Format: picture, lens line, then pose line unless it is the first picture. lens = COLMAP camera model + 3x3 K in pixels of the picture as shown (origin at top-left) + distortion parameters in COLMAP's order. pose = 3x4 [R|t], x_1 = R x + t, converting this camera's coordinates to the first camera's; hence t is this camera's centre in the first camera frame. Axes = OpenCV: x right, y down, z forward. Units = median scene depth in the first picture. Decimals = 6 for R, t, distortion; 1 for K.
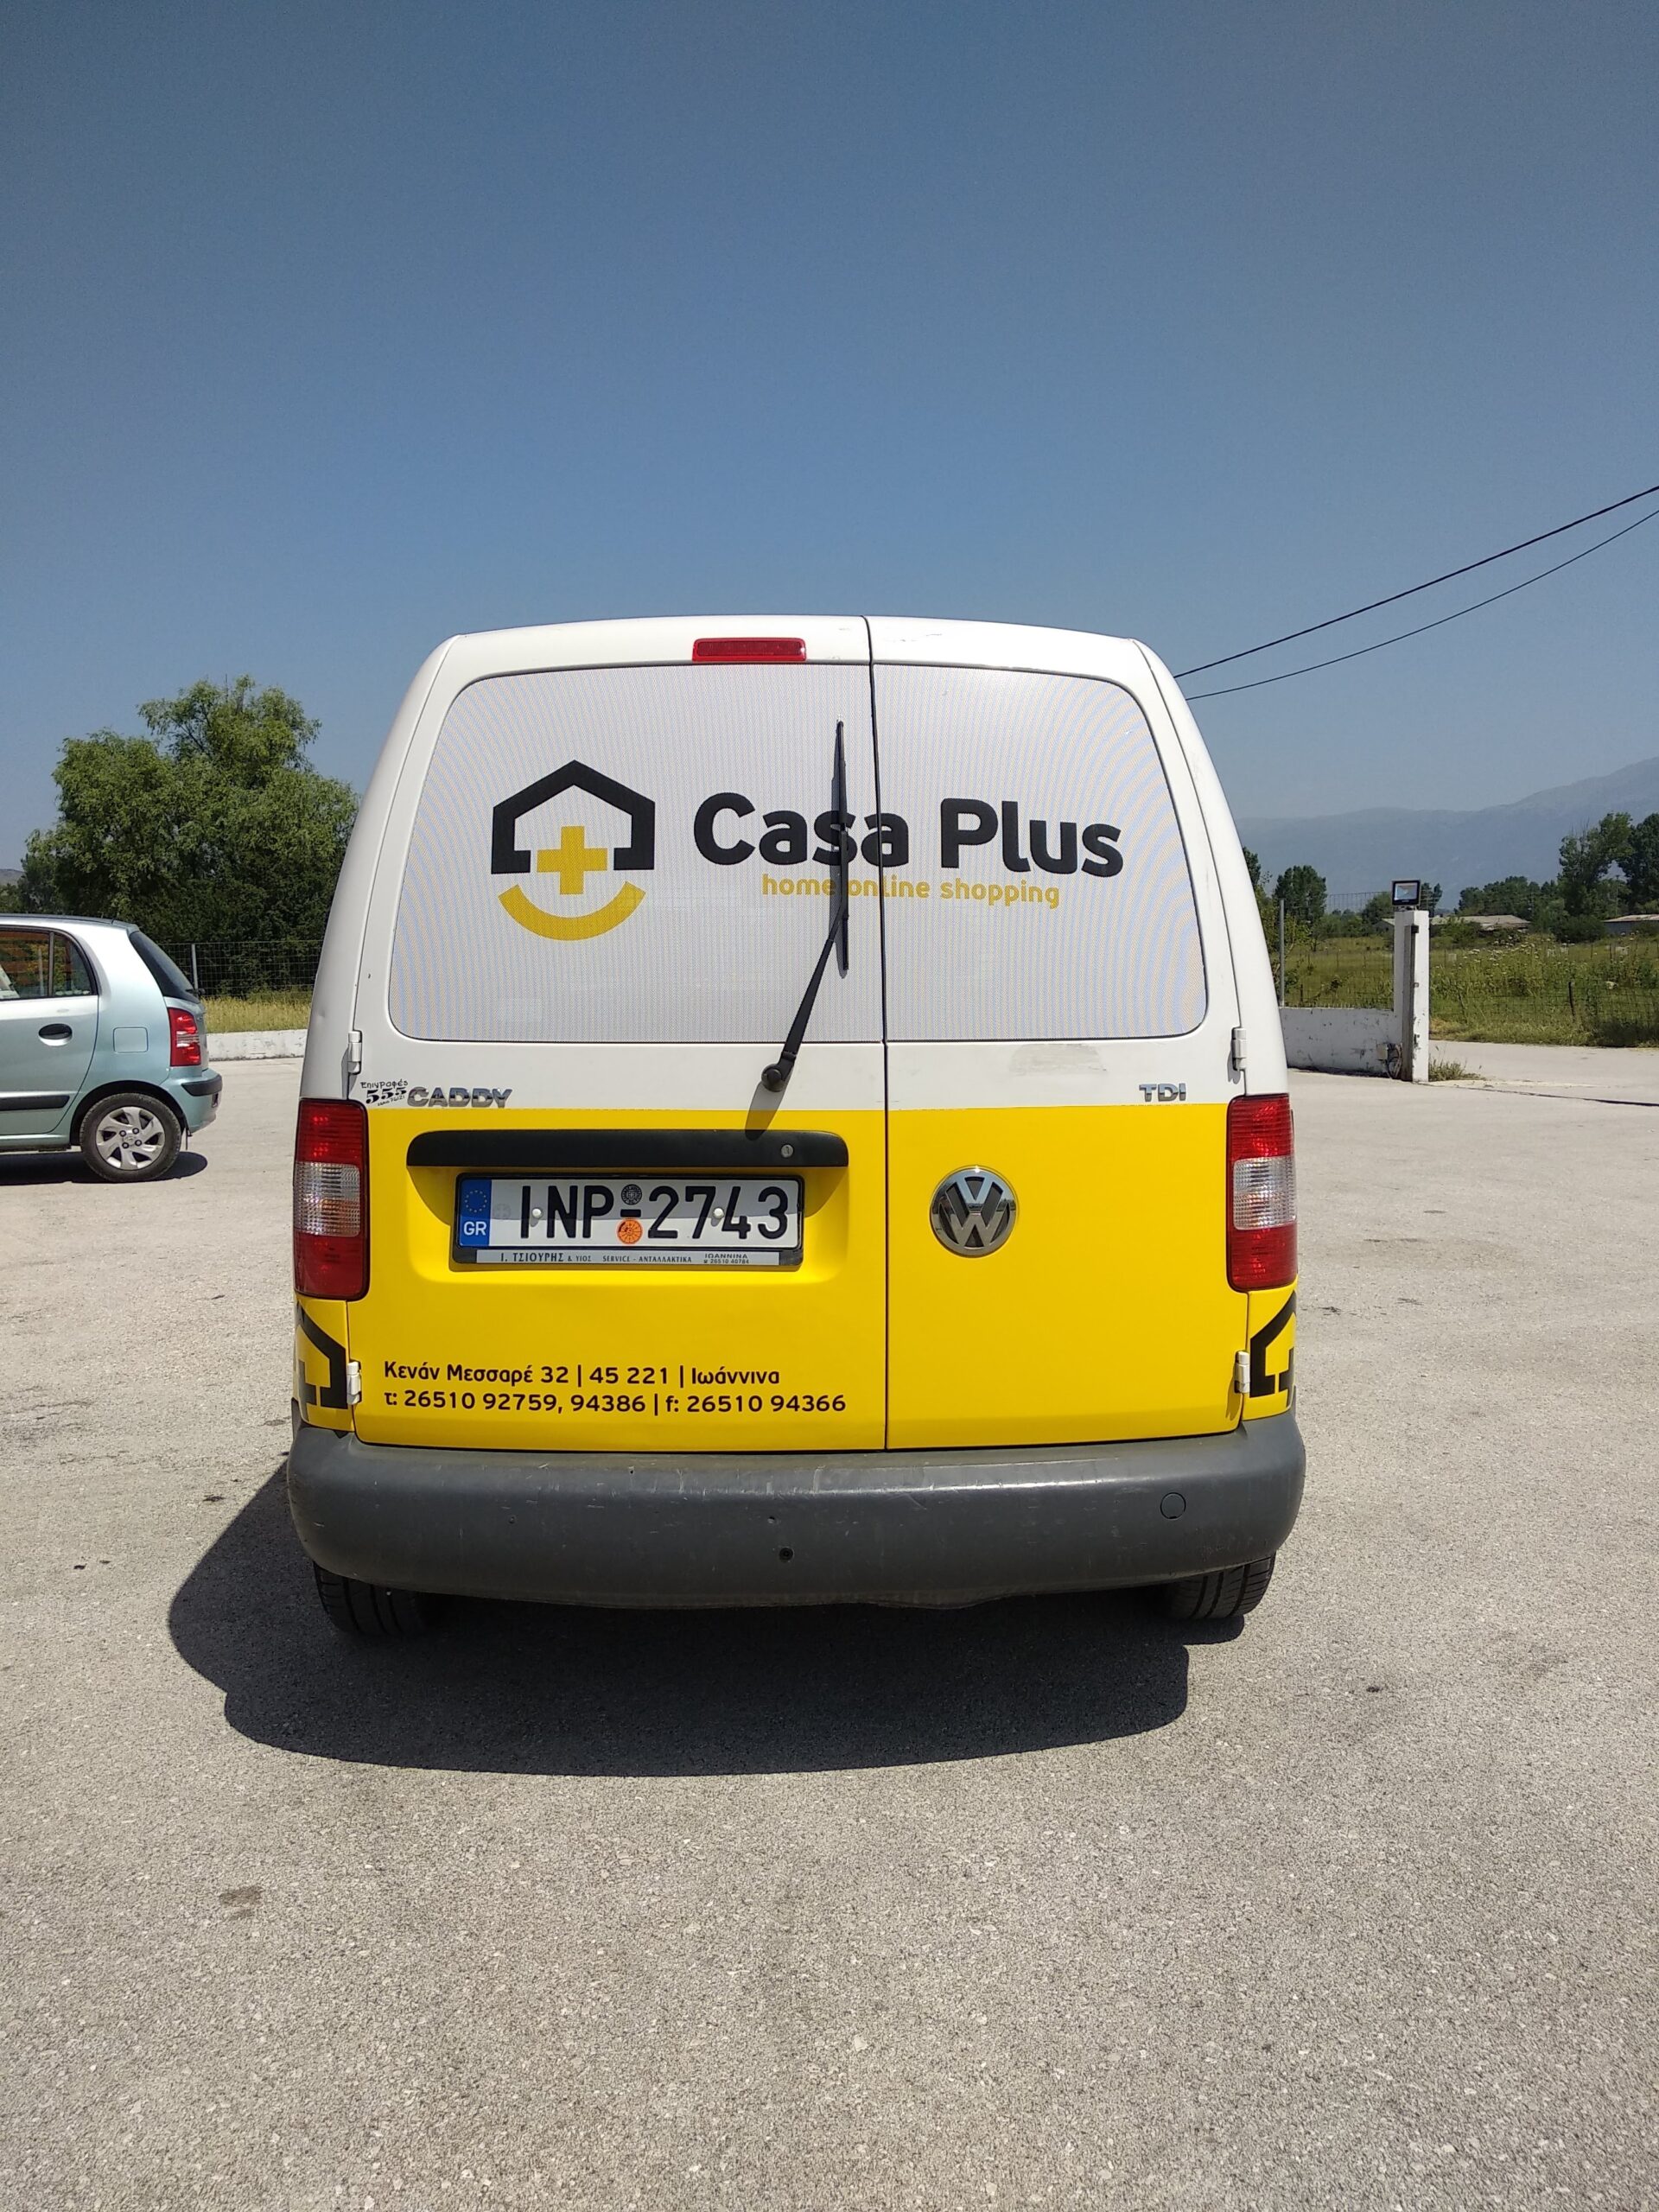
lens RADIAL K [[1703.6, 0, 822.7], [0, 1703.6, 1099.7], [0, 0, 1]] dist [0.065064, -0.086547]
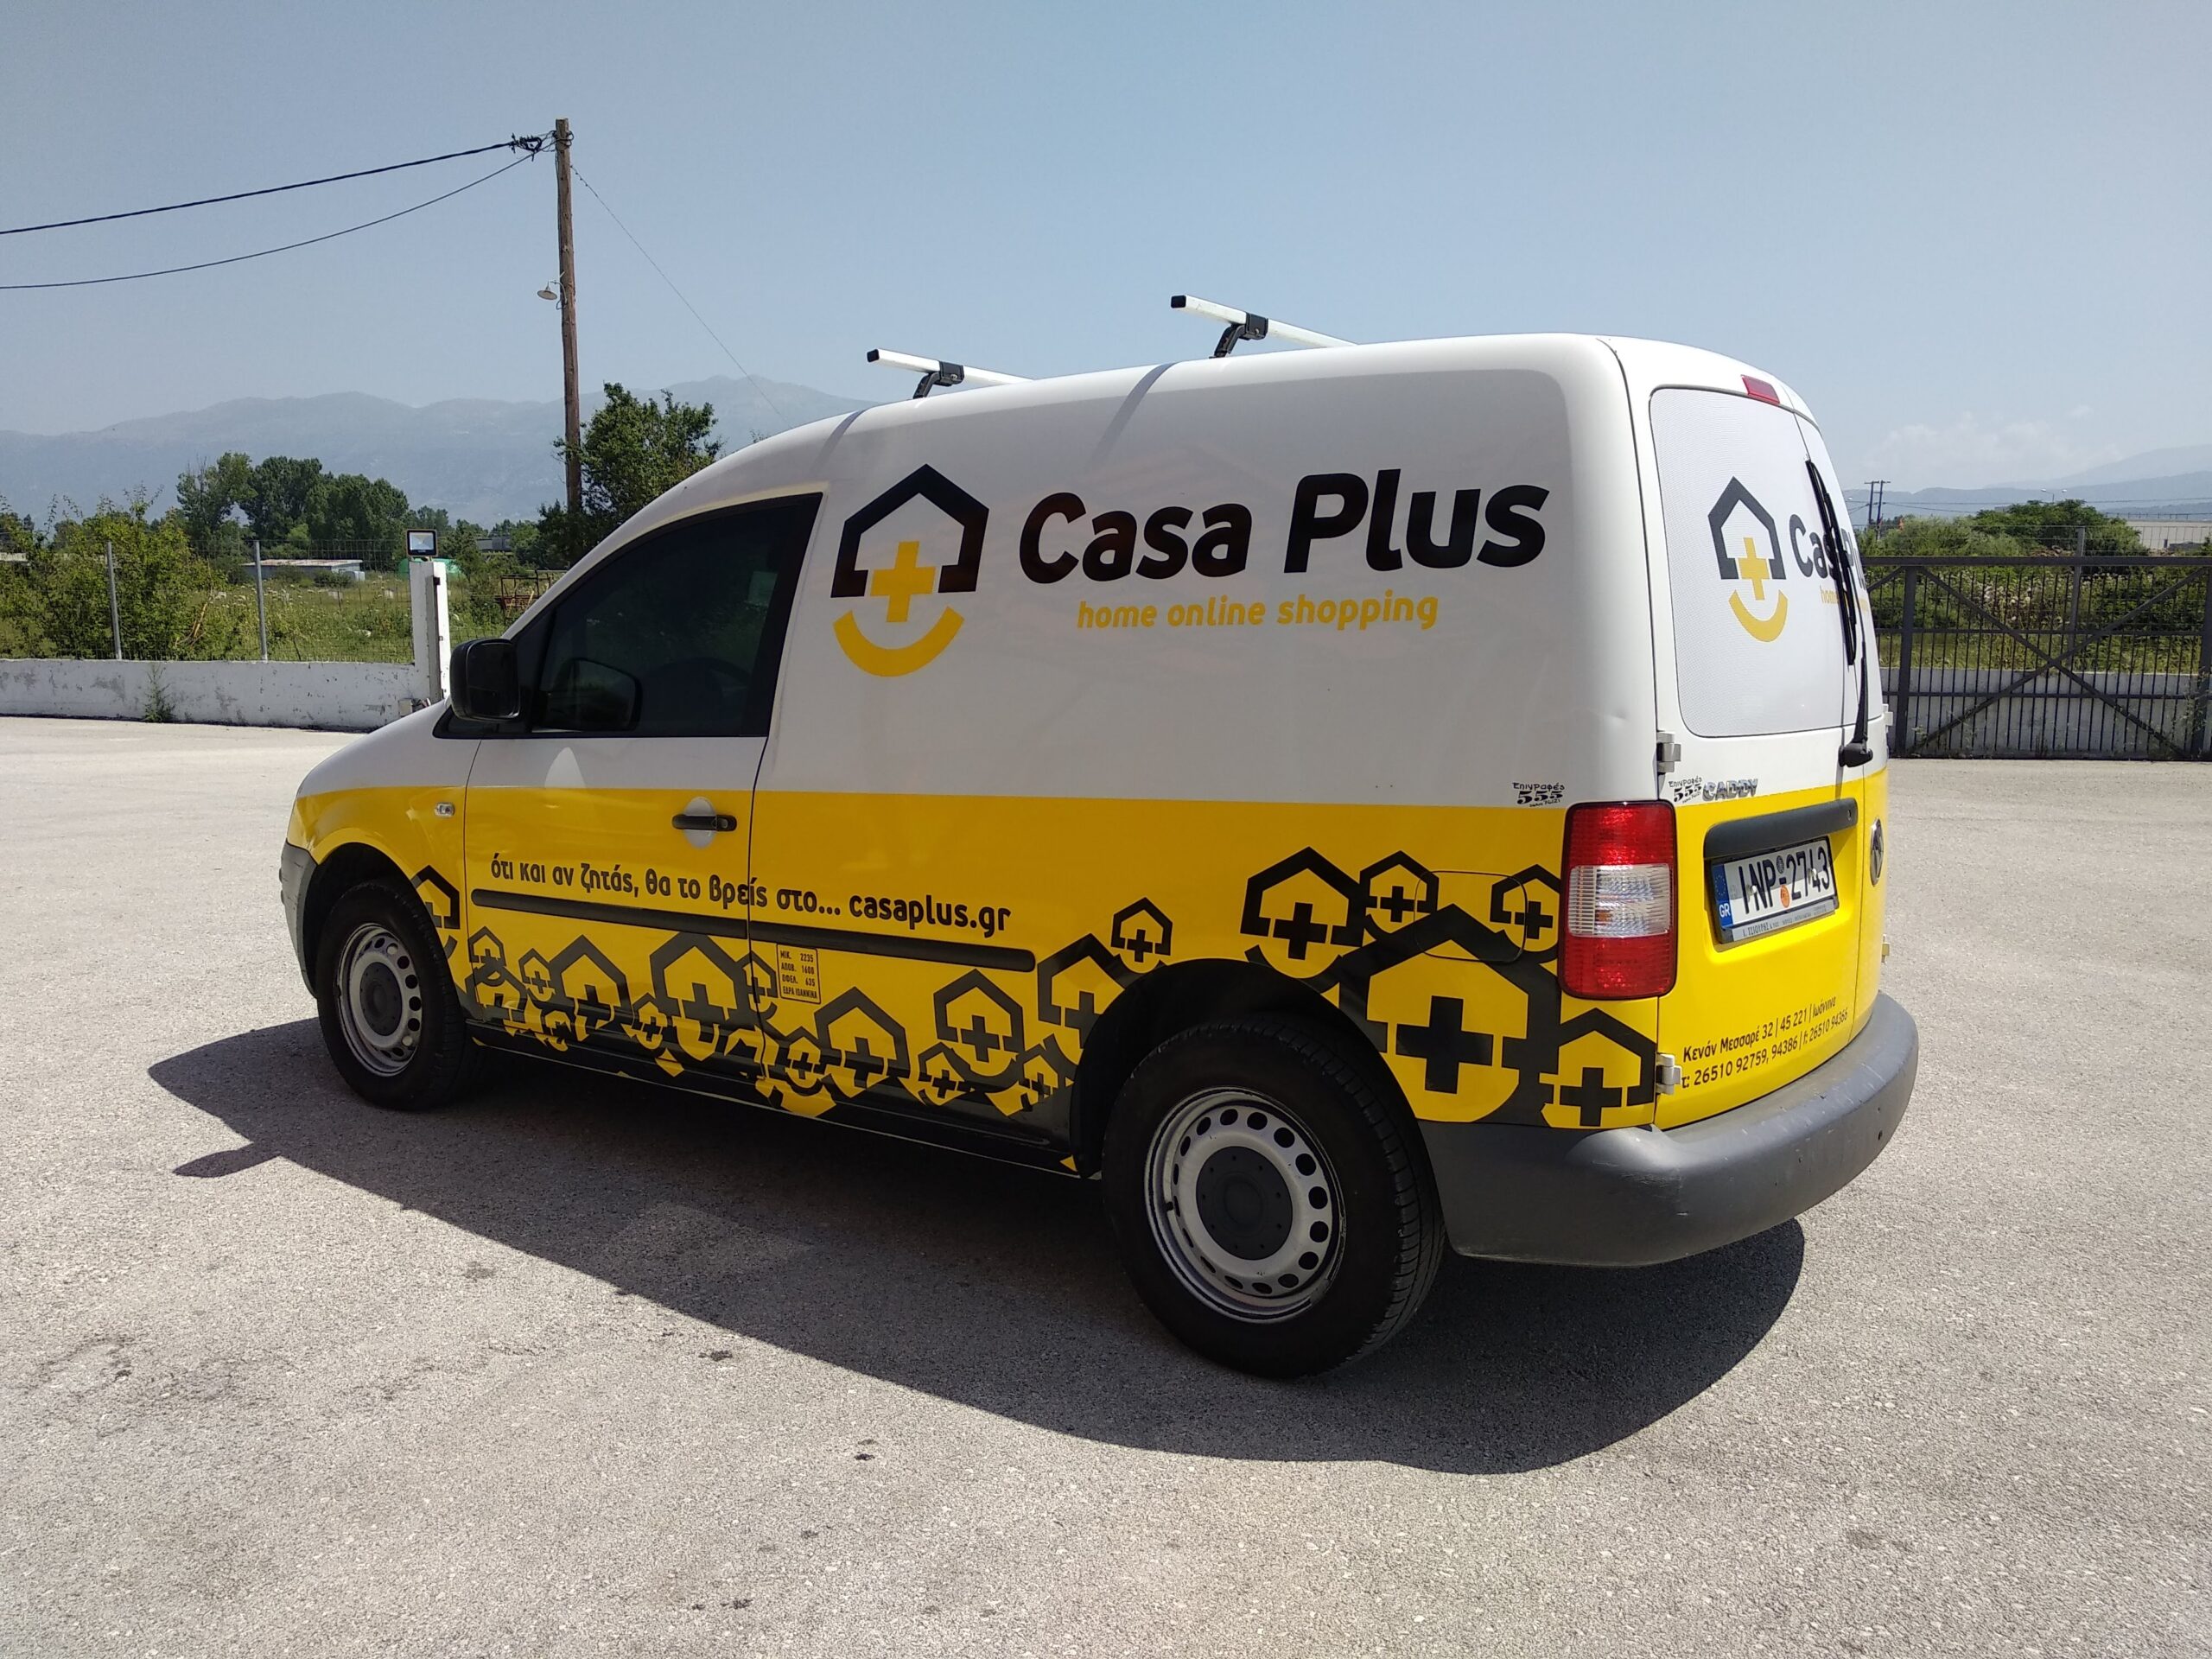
lens RADIAL K [[1703.6, 0, 1099.1], [0, 1703.6, 830.4], [0, 0, 1]] dist [0.065064, -0.086547]
pose [[0.632446, -0.085454, 0.769876, -1.275329], [0.047477, 0.996304, 0.071585, -0.070749], [-0.773148, -0.008722, 0.634166, 0.615400]]
